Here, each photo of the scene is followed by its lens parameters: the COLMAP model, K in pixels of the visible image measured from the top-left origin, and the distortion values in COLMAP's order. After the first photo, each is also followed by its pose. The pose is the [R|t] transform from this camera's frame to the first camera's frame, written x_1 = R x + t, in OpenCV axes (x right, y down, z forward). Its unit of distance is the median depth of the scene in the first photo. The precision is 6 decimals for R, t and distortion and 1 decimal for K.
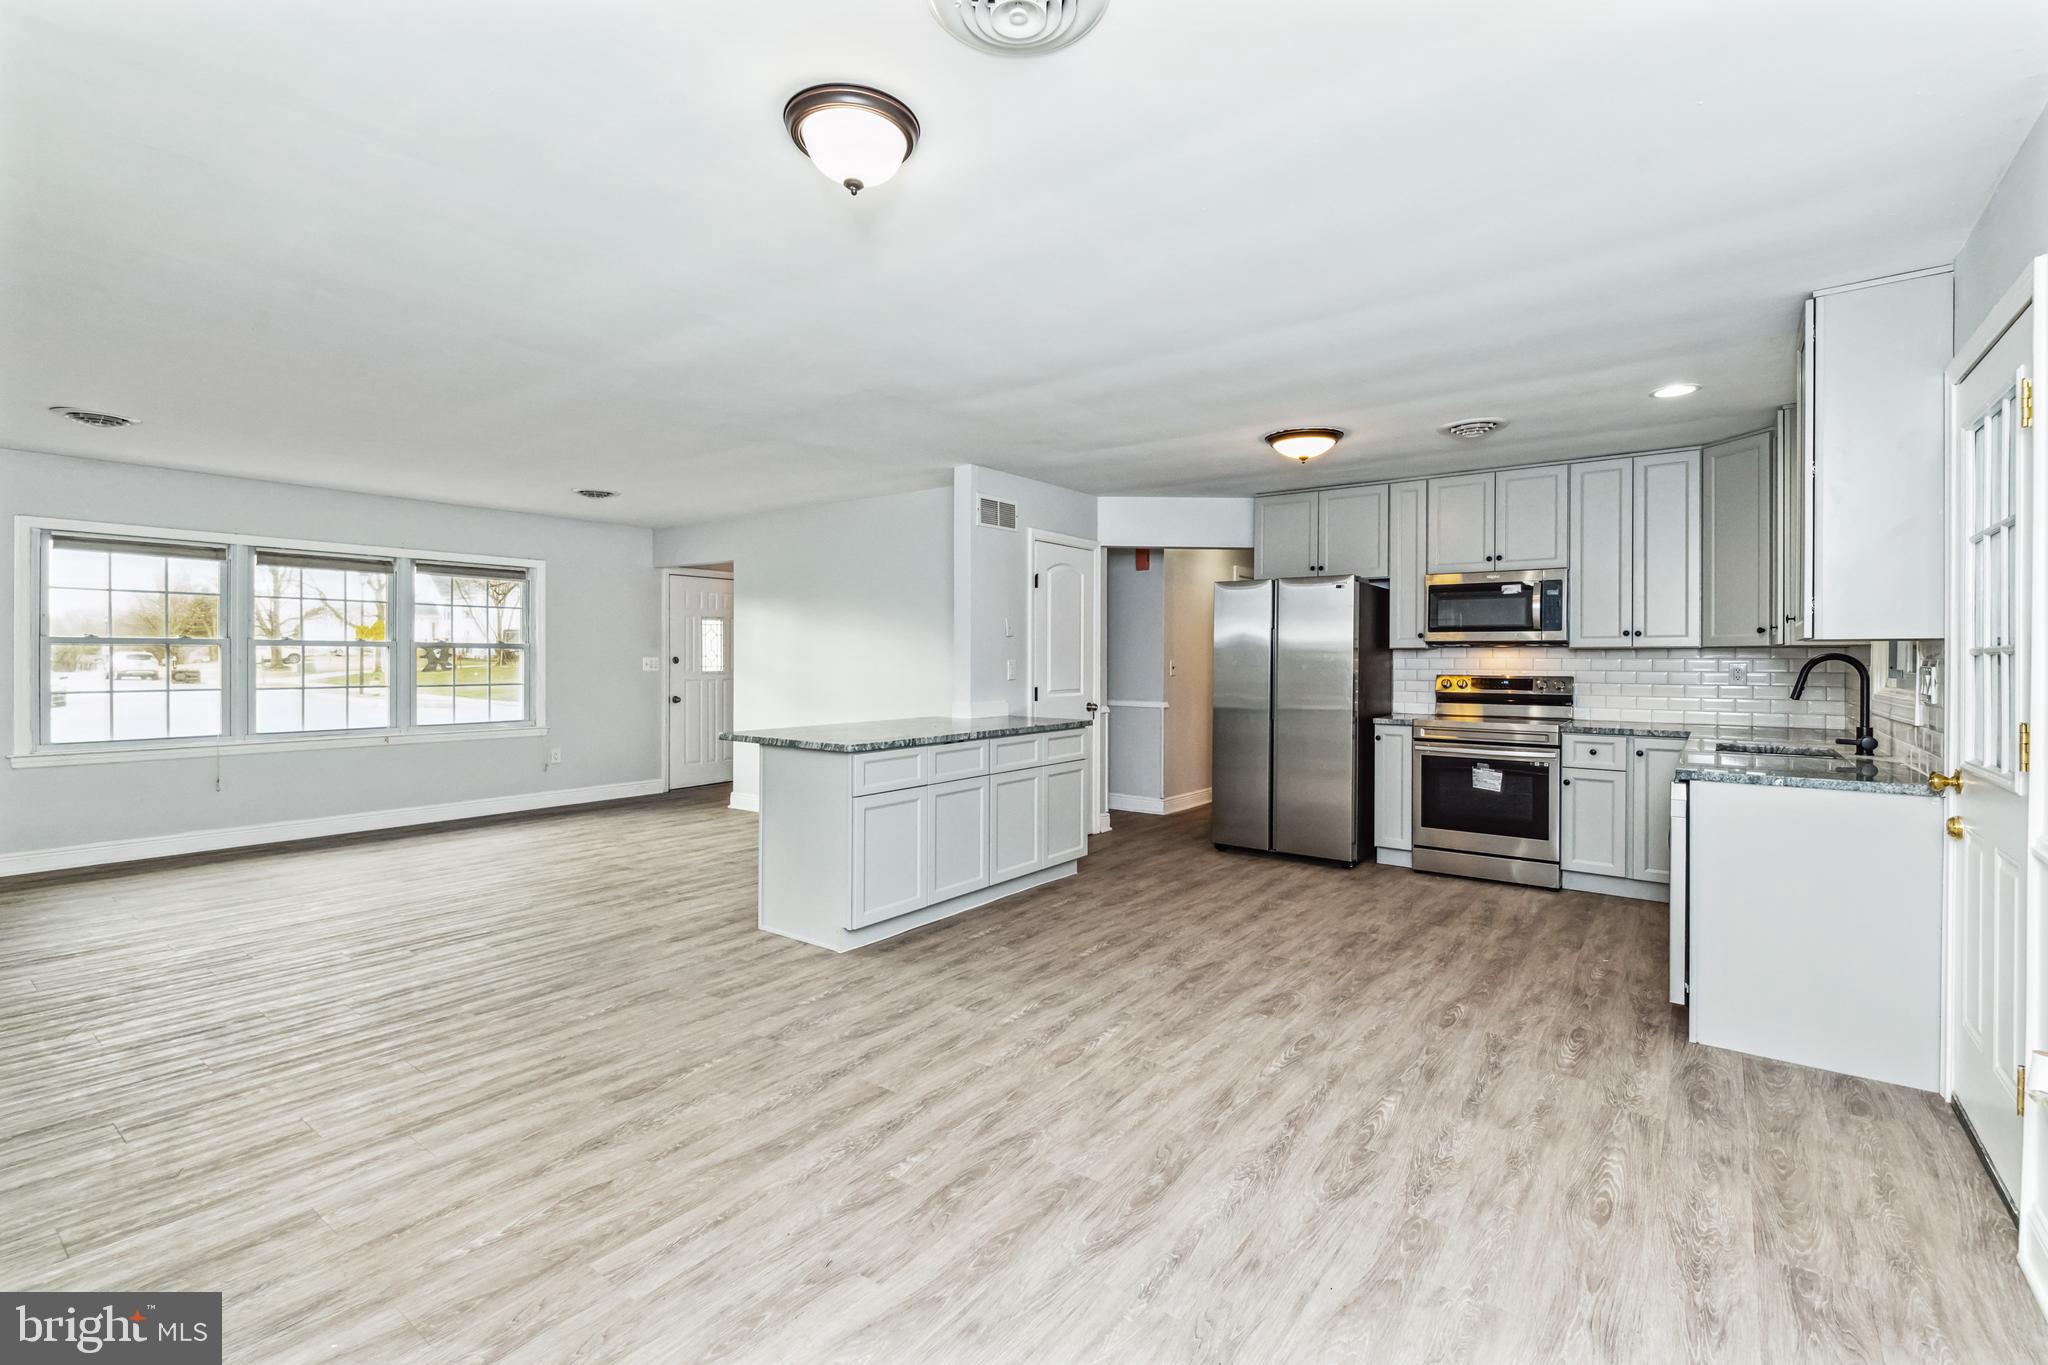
lens RADIAL K [[905.8, 0, 1020.3], [0, 905.8, 655.7], [0, 0, 1]] dist [0.021529, -0.010769]
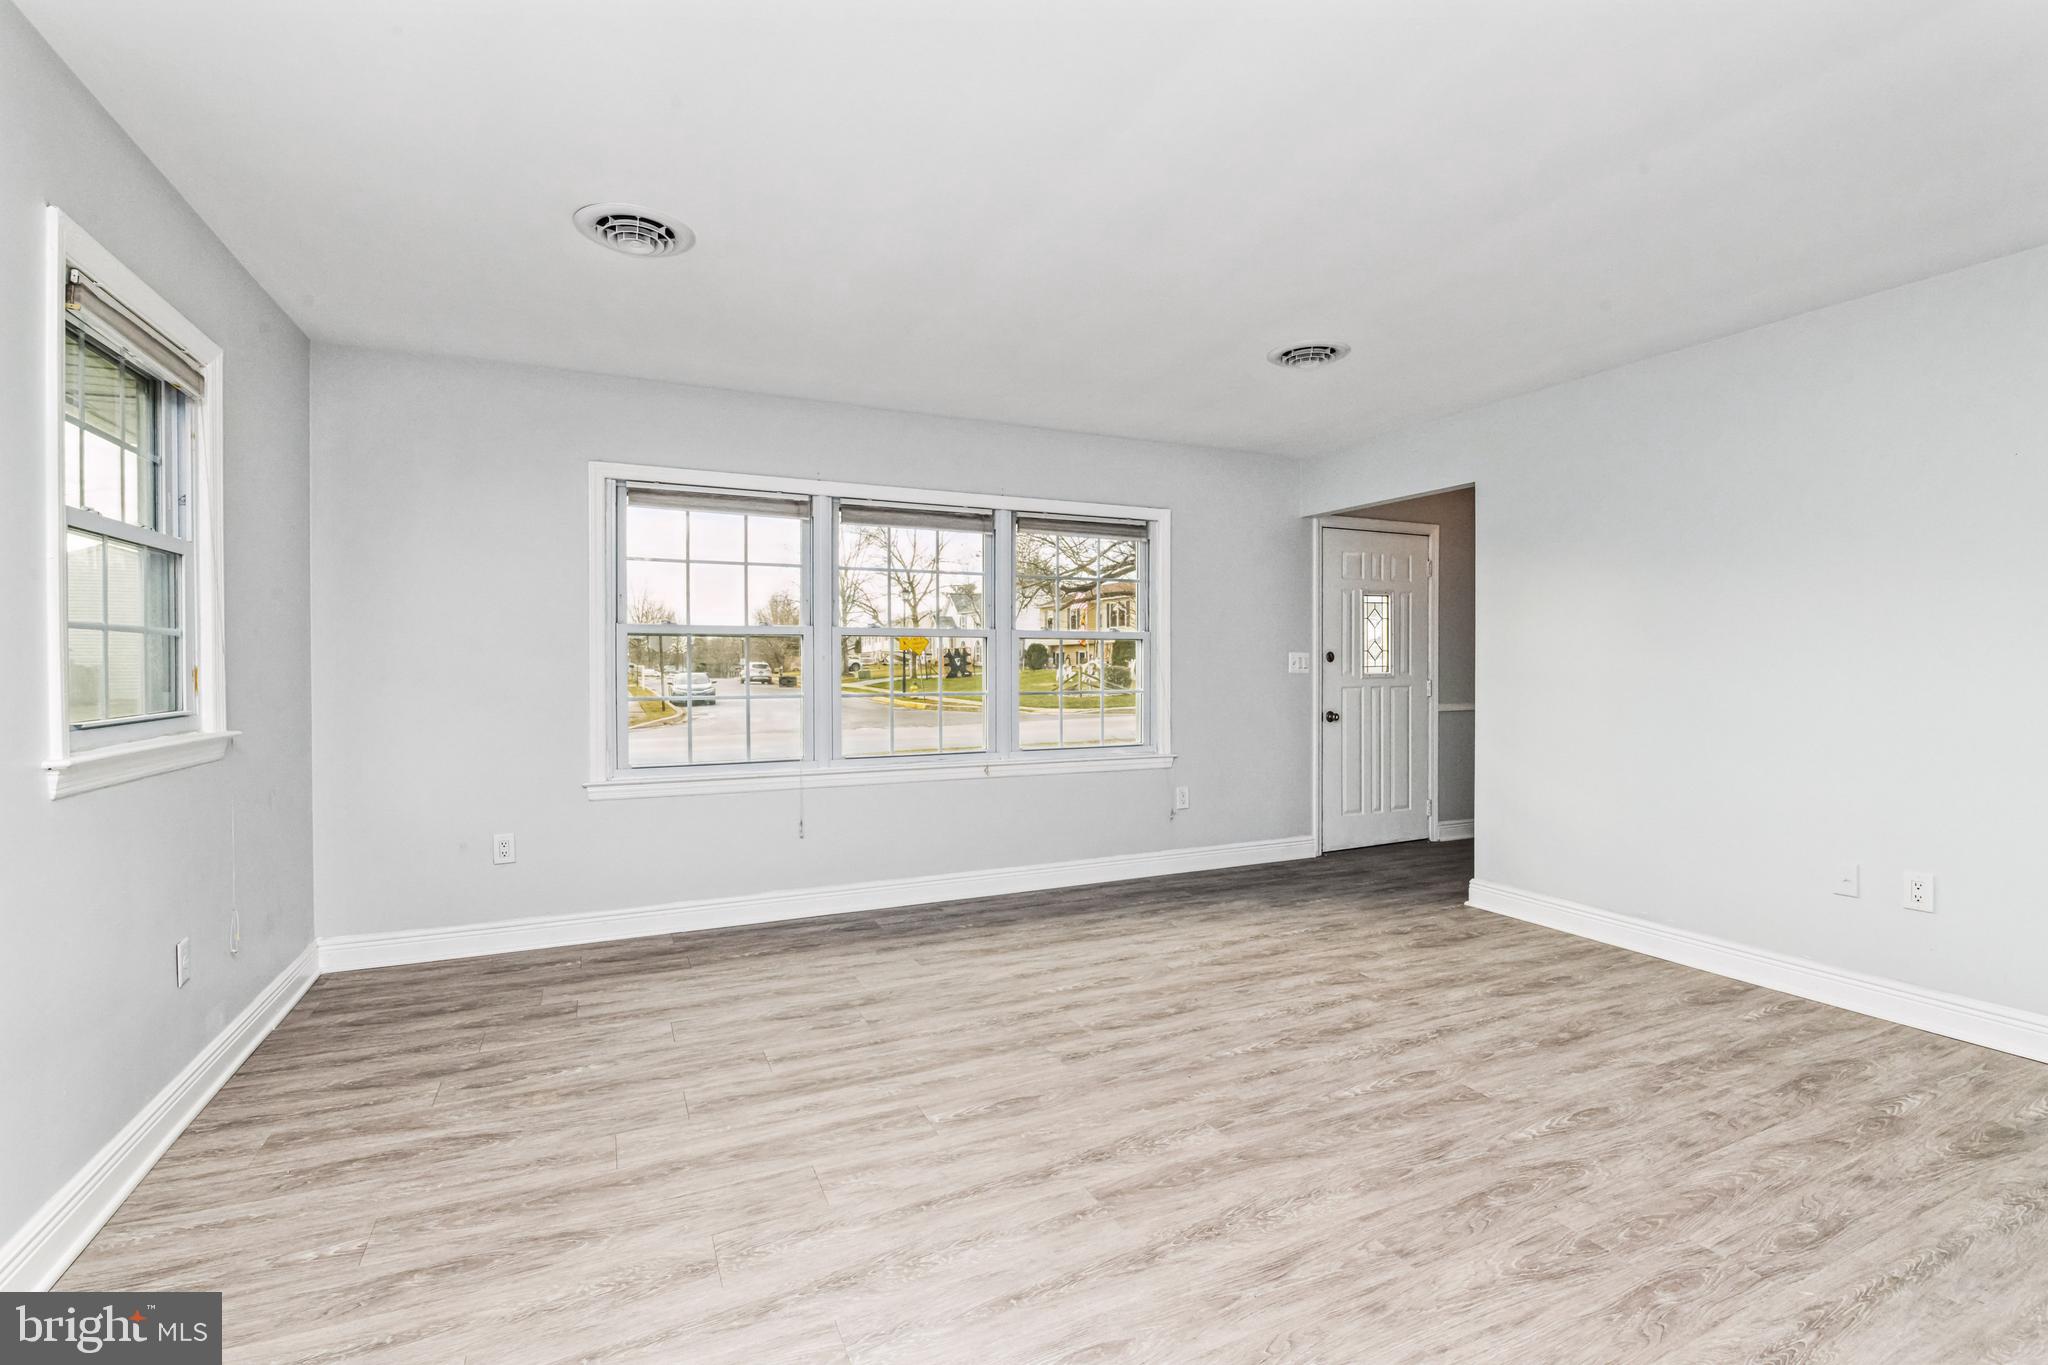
lens RADIAL K [[914.7, 0, 1028.0], [0, 914.7, 667.9], [0, 0, 1]] dist [0.001040, -0.001054]
pose [[0.886627, -0.003455, -0.462472, -0.483615], [0.005814, 0.999976, 0.003674, 0.016166], [0.462448, -0.005947, 0.886626, 0.558252]]
